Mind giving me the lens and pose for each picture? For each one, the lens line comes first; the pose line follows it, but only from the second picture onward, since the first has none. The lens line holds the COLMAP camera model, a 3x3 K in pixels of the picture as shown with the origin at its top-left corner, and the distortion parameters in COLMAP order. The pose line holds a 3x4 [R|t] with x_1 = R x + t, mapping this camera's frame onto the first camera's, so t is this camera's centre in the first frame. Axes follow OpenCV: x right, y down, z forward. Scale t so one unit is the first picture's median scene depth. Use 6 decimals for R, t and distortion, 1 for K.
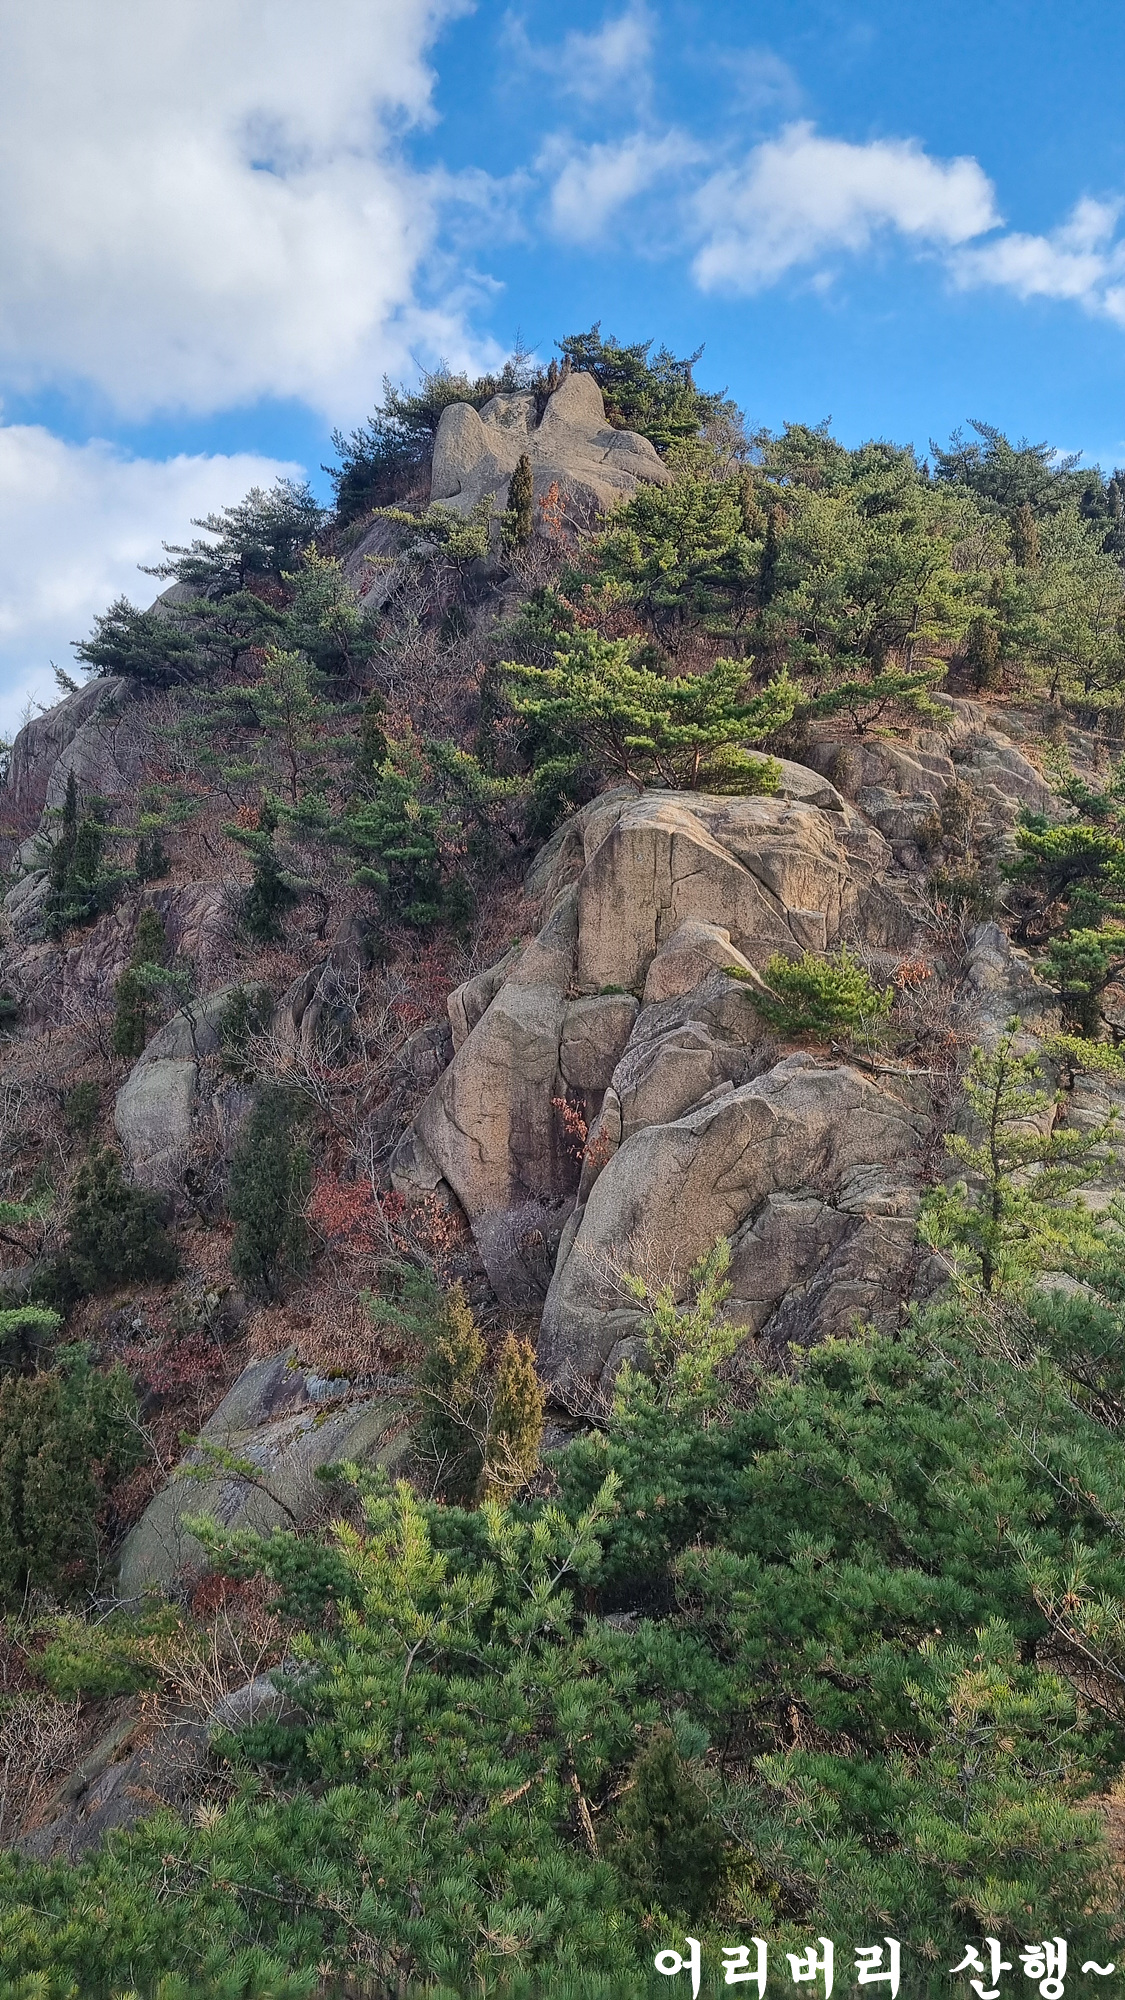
lens RADIAL K [[1483.8, 0, 562.5], [0, 1483.8, 1000.0], [0, 0, 1]] dist [0.086627, -0.087047]
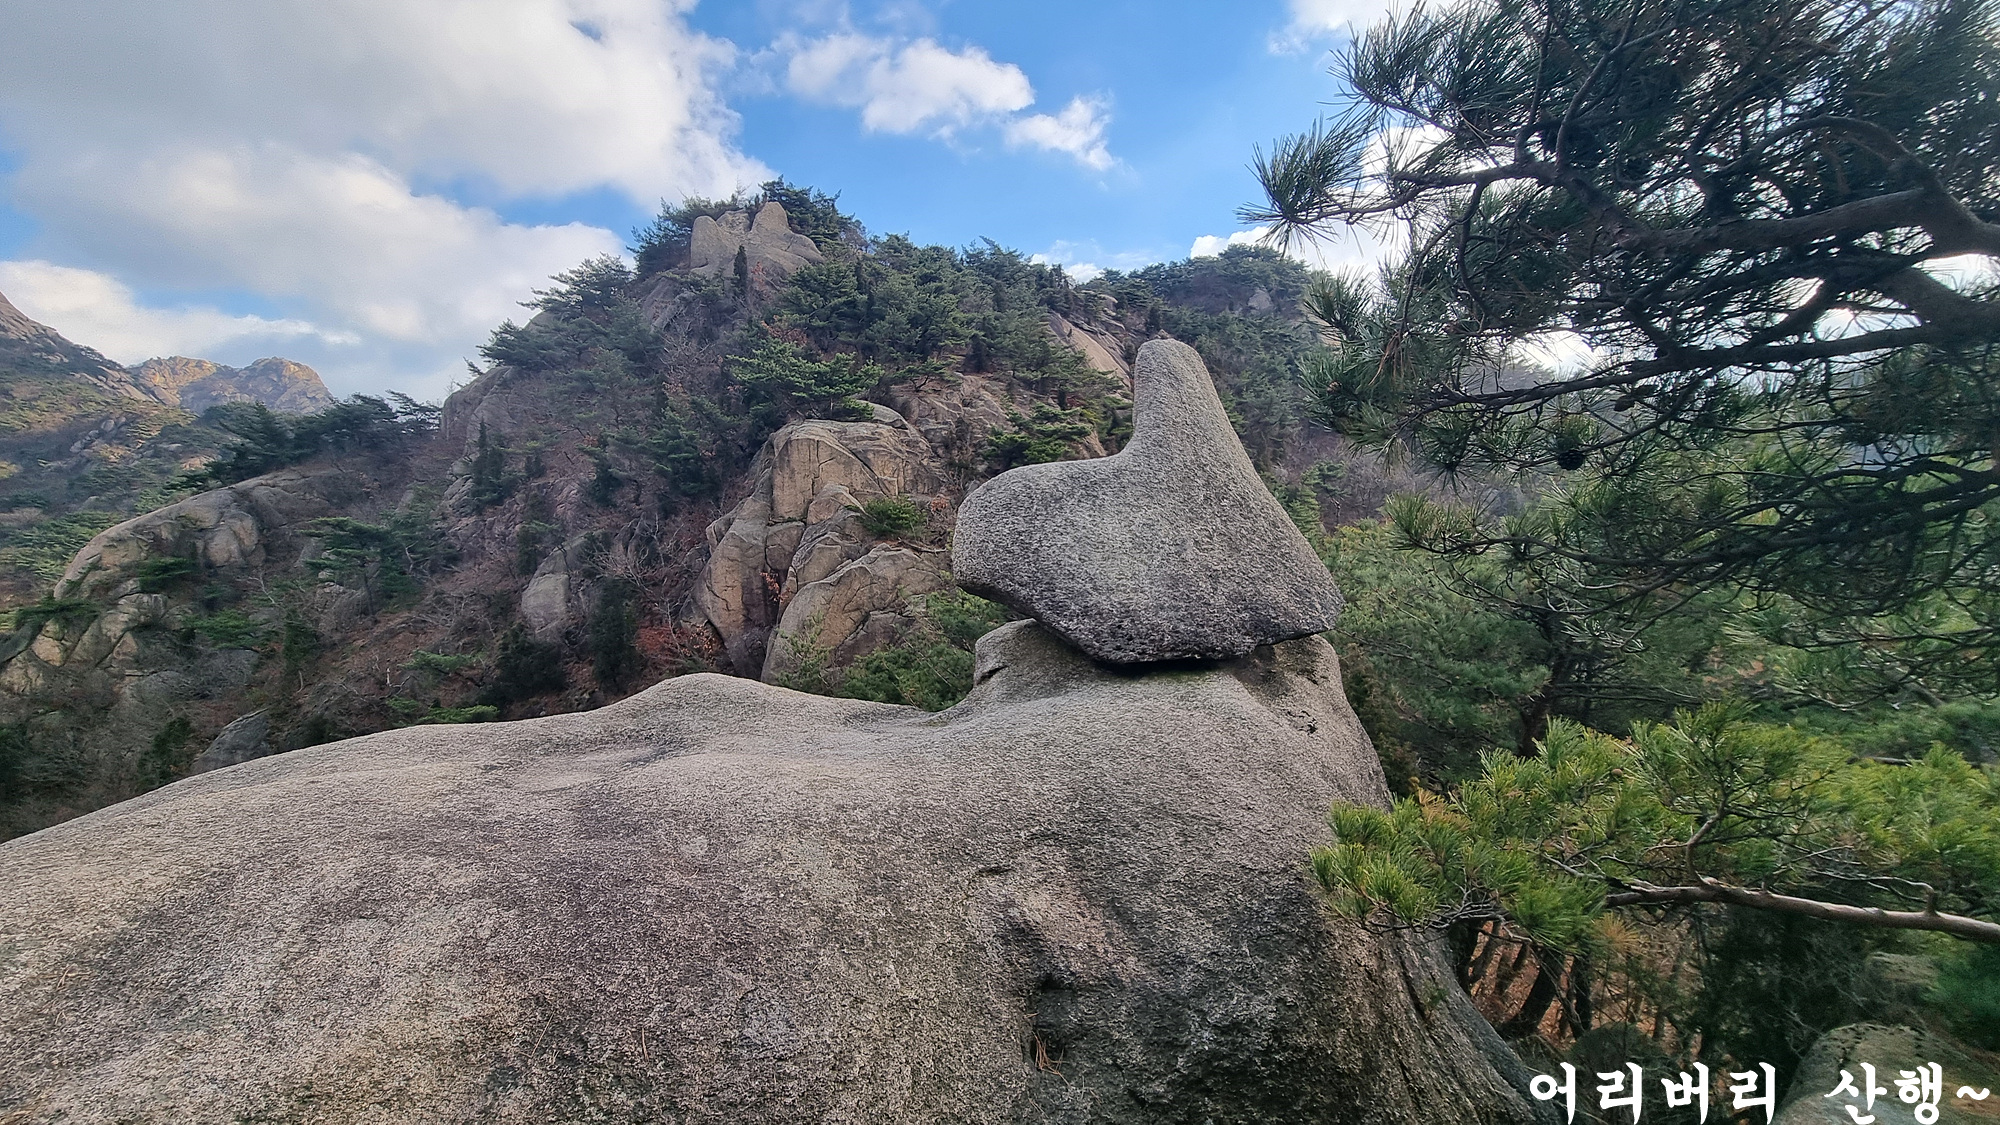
lens RADIAL K [[817.5, 0, 998.7], [0, 817.5, 566.4], [0, 0, 1]] dist [0.001216, 0.000035]
pose [[0.970207, -0.056861, 0.235510, 0.031959], [0.050896, 0.998212, 0.031334, 0.027449], [-0.236871, -0.018414, 0.971367, -0.102961]]
